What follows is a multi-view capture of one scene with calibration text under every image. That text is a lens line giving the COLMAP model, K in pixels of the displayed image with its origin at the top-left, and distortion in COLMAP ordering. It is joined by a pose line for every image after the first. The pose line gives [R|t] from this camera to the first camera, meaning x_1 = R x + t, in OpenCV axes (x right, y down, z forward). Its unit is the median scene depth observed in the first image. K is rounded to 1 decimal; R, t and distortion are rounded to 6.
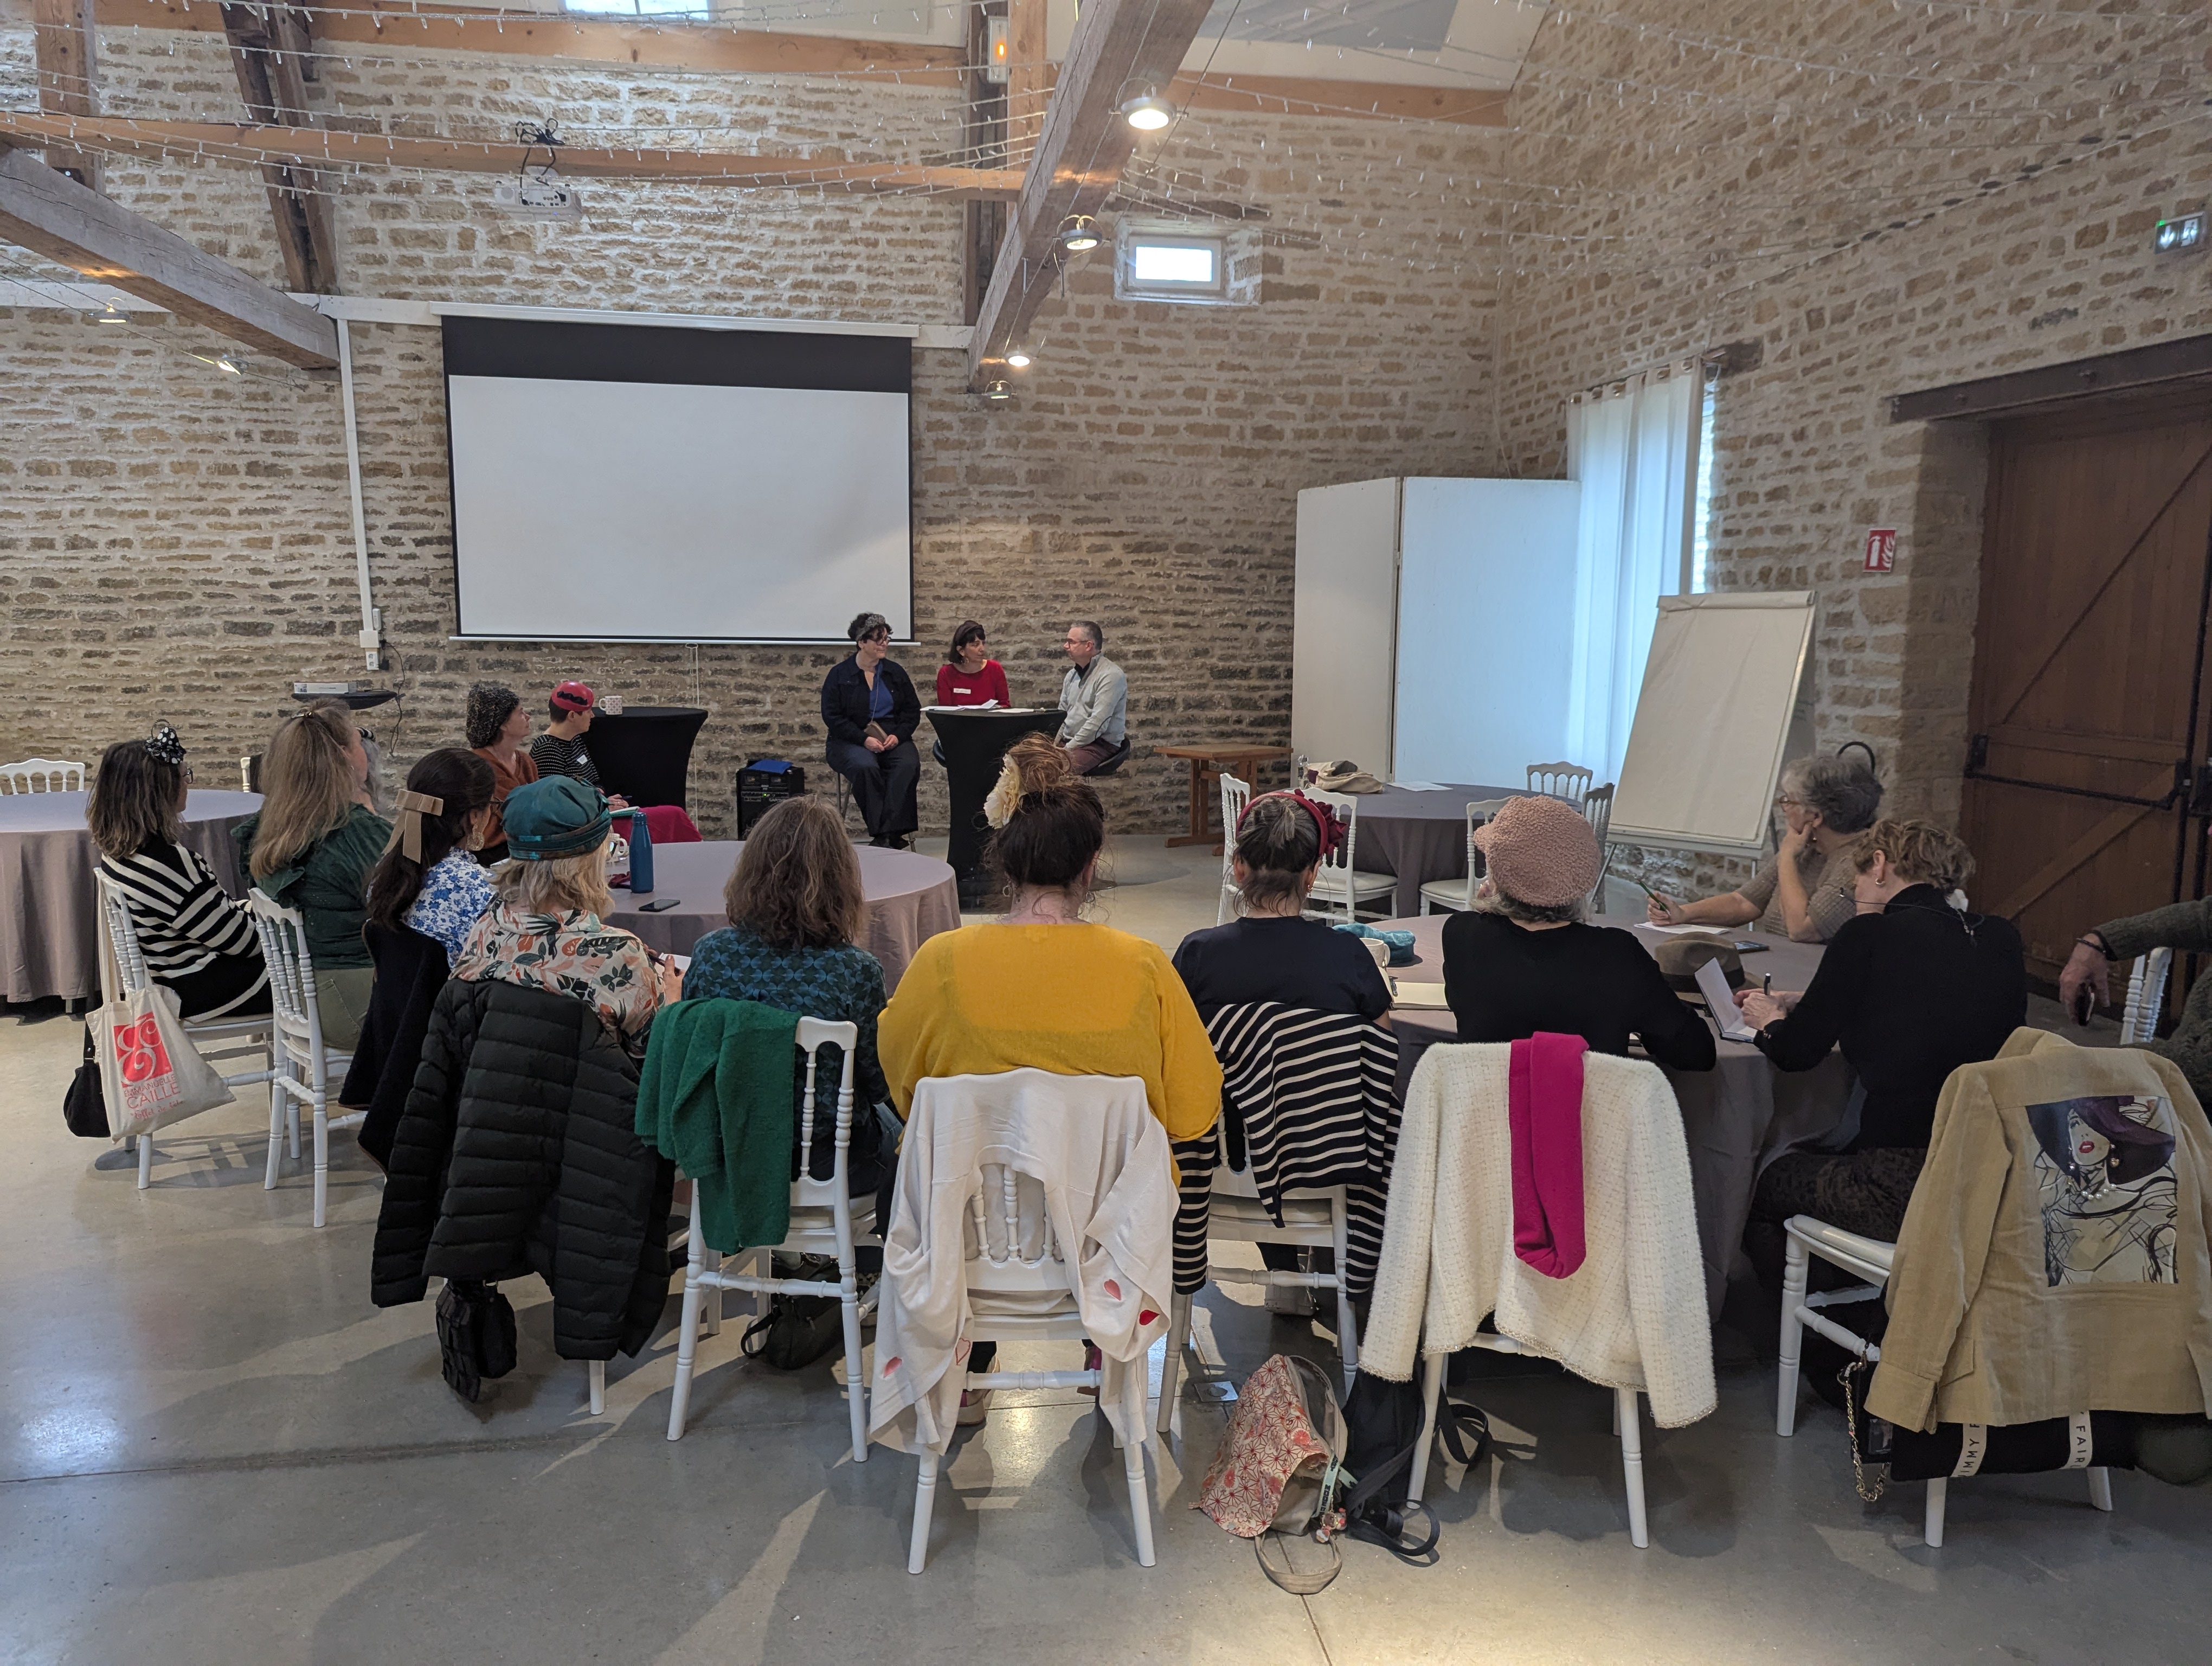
lens RADIAL K [[1572.4, 0, 1062.9], [0, 1572.4, 797.2], [0, 0, 1]] dist [0.059286, -0.044114]
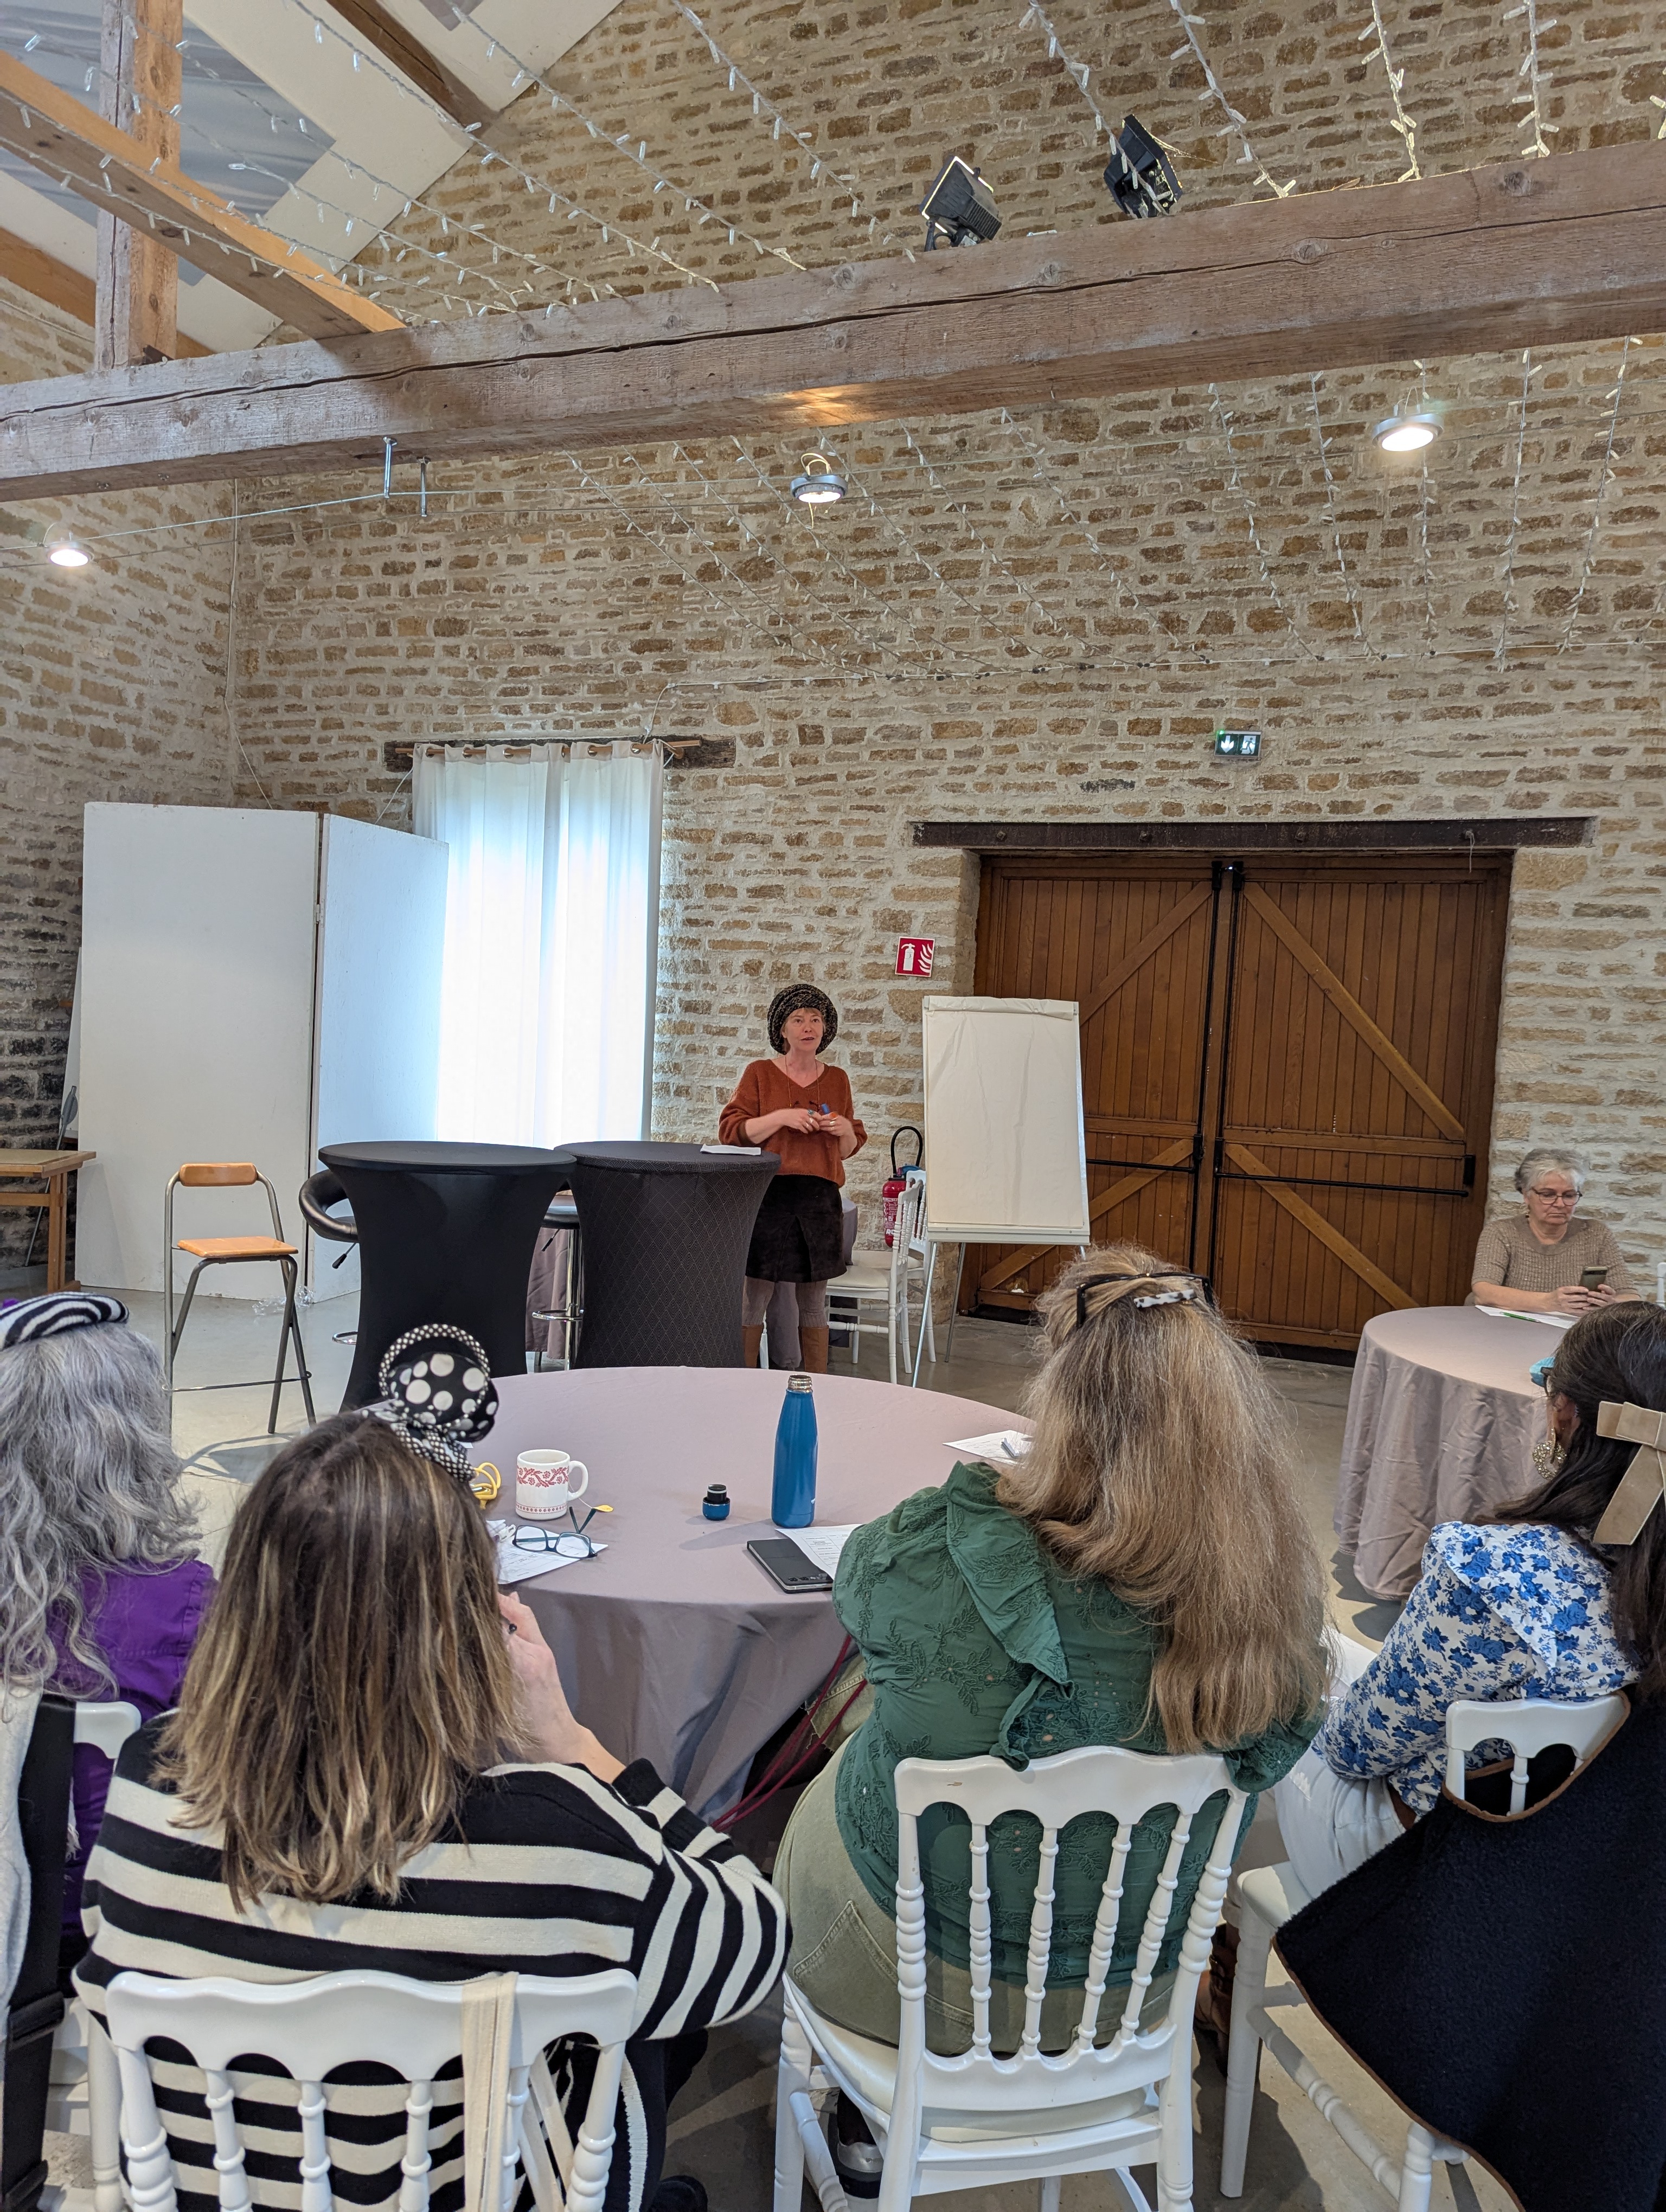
lens RADIAL K [[1572.4, 0, 831.3], [0, 1572.4, 1113.6], [0, 0, 1]] dist [0.059286, -0.044114]
pose [[0.493852, -0.029227, 0.869055, -0.319432], [0.052601, 0.998609, 0.003693, -0.034127], [-0.867953, 0.043889, 0.494702, 0.335369]]
